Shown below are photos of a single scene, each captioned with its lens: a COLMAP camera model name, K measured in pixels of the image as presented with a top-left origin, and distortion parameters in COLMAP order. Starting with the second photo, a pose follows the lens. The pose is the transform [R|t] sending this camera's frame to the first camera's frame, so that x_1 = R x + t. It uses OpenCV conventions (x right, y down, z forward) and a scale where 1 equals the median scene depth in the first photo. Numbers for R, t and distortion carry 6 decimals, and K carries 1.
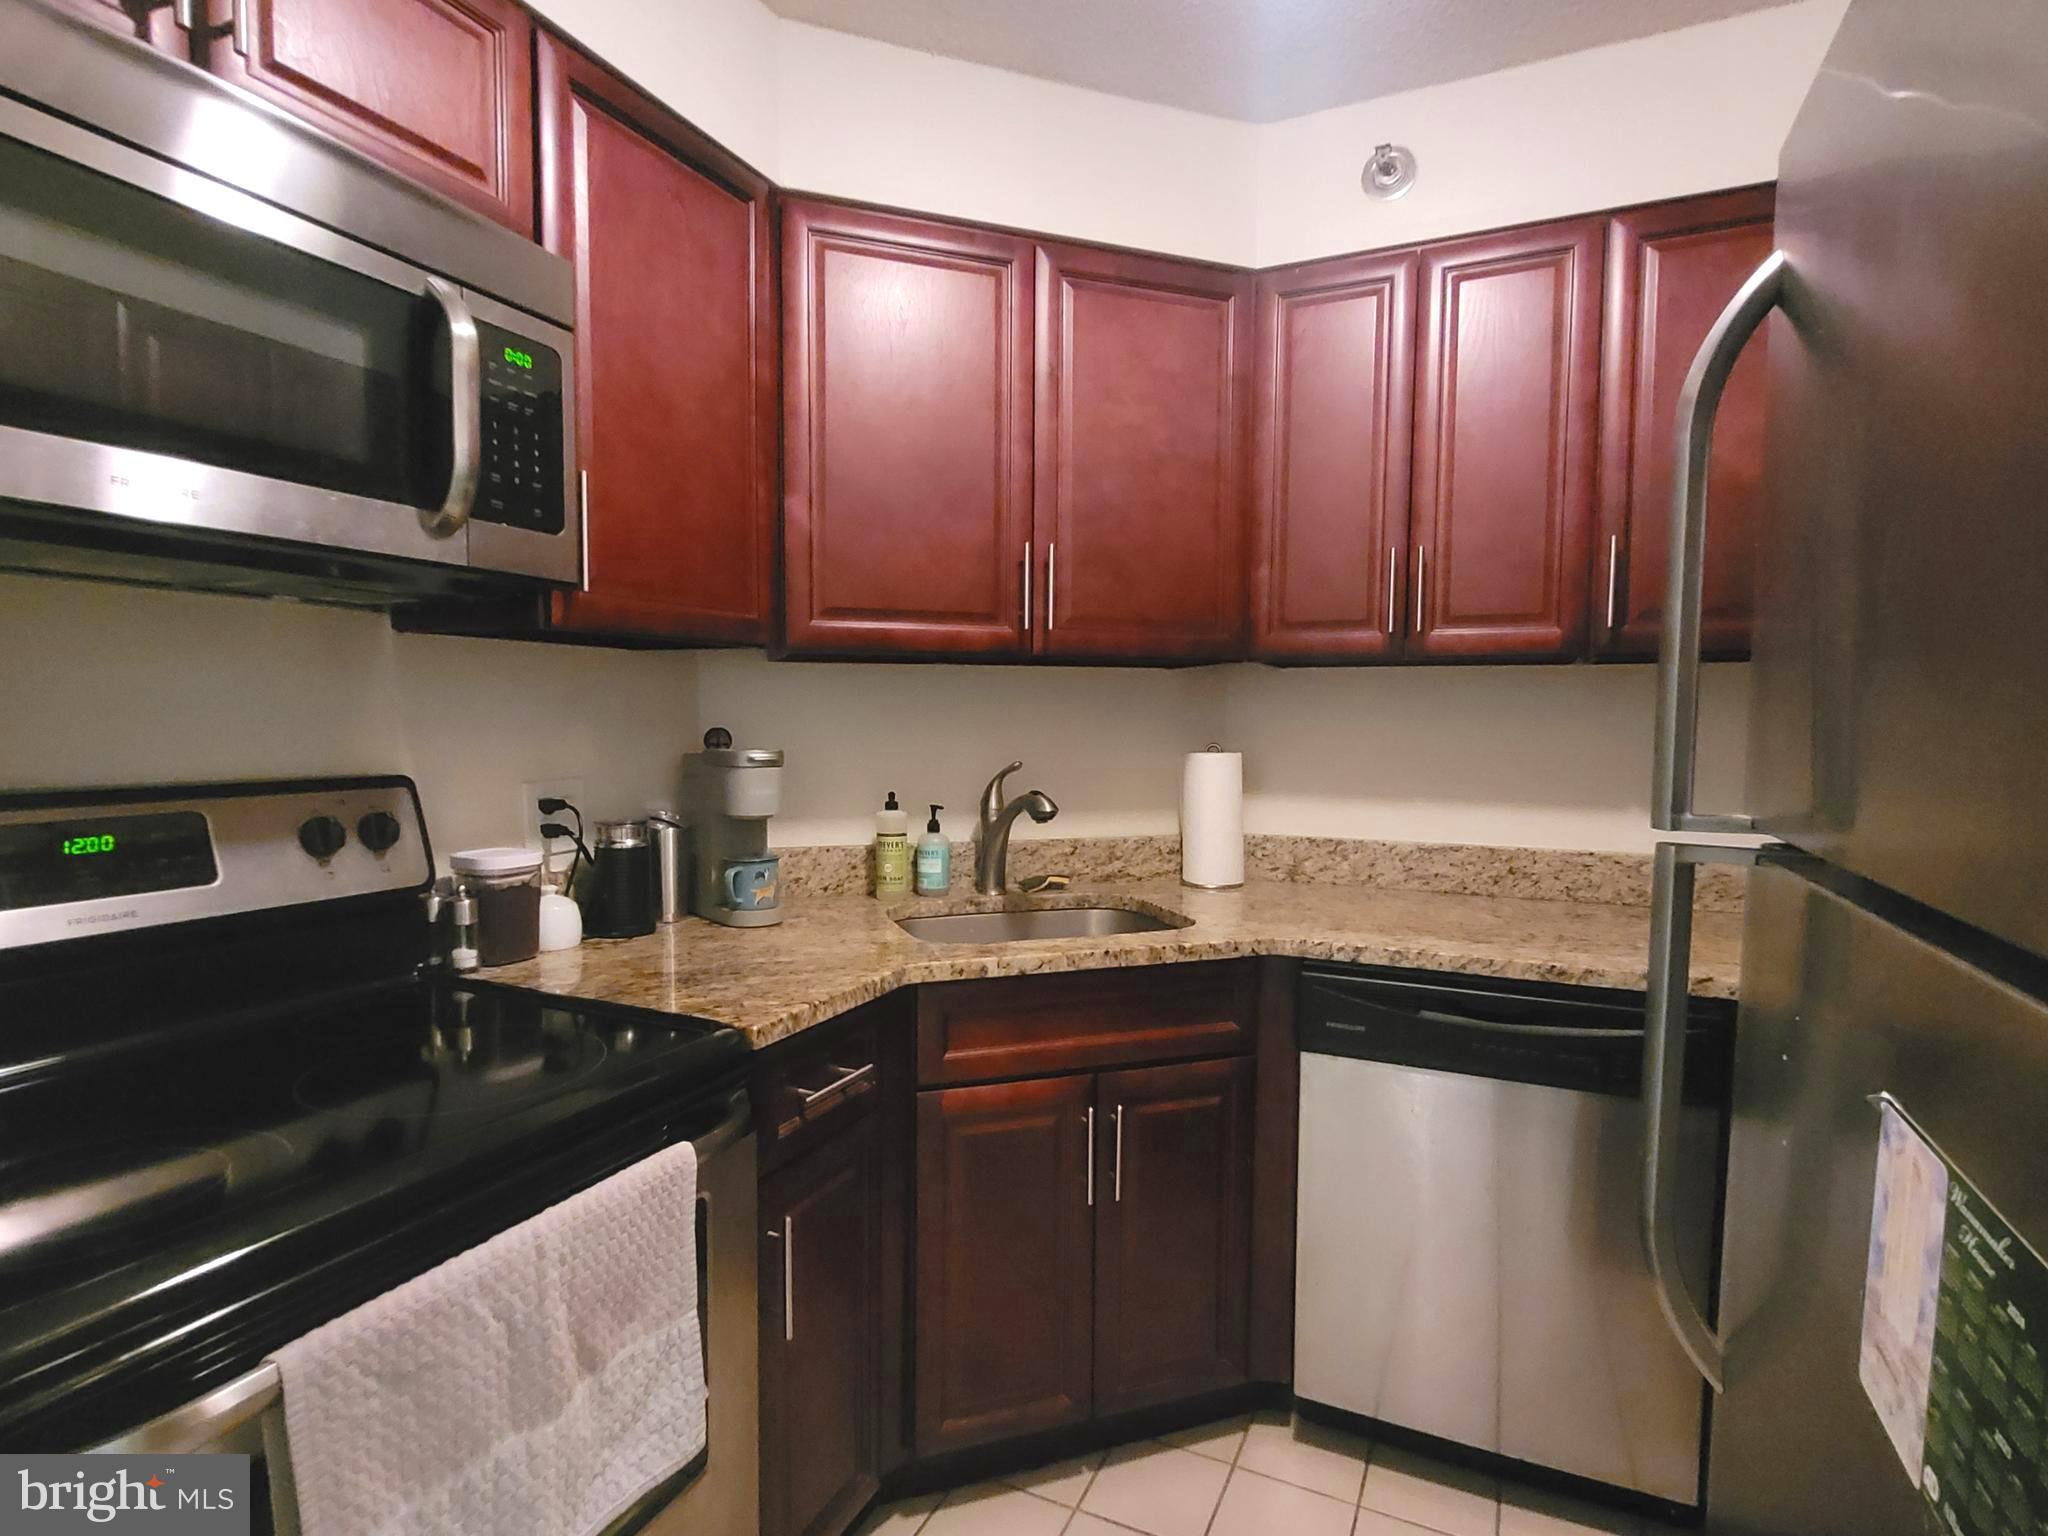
lens RADIAL K [[1047.6, 0, 1019.8], [0, 1047.6, 773.7], [0, 0, 1]] dist [-0.001543, 0.004210]
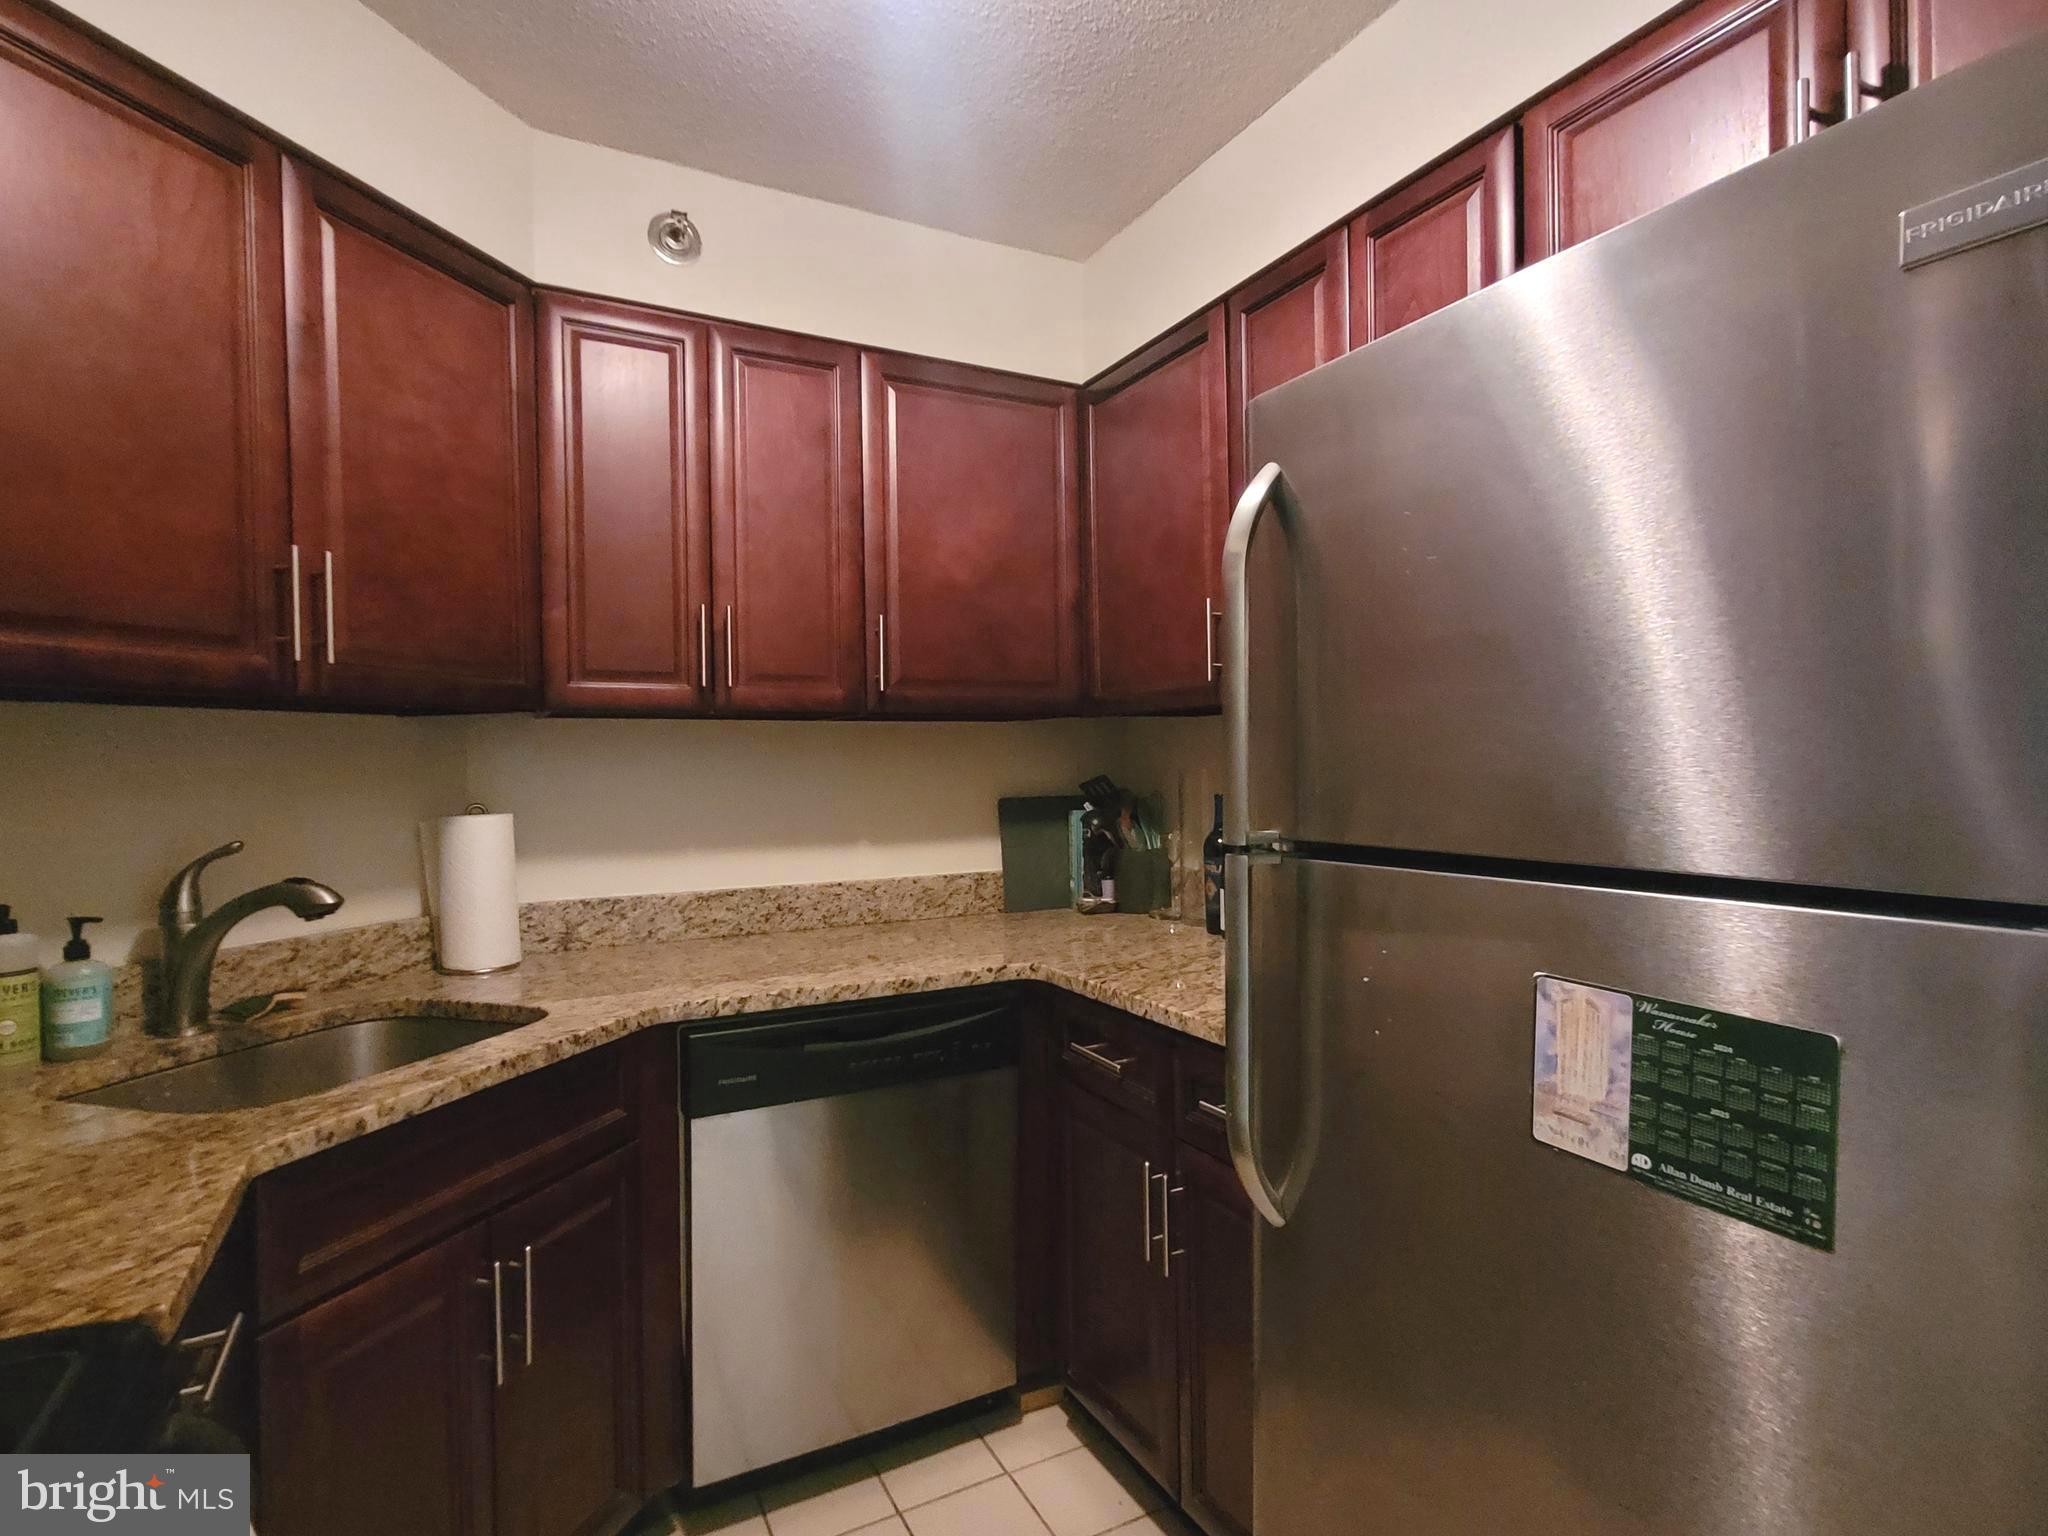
lens RADIAL K [[1047.6, 0, 1020.8], [0, 1047.6, 773.4], [0, 0, 1]] dist [-0.001543, 0.004210]
pose [[0.603063, -0.022628, 0.797372, -0.268509], [0.060660, 0.998004, -0.017556, -0.013529], [-0.795384, 0.058956, 0.603232, 0.143269]]
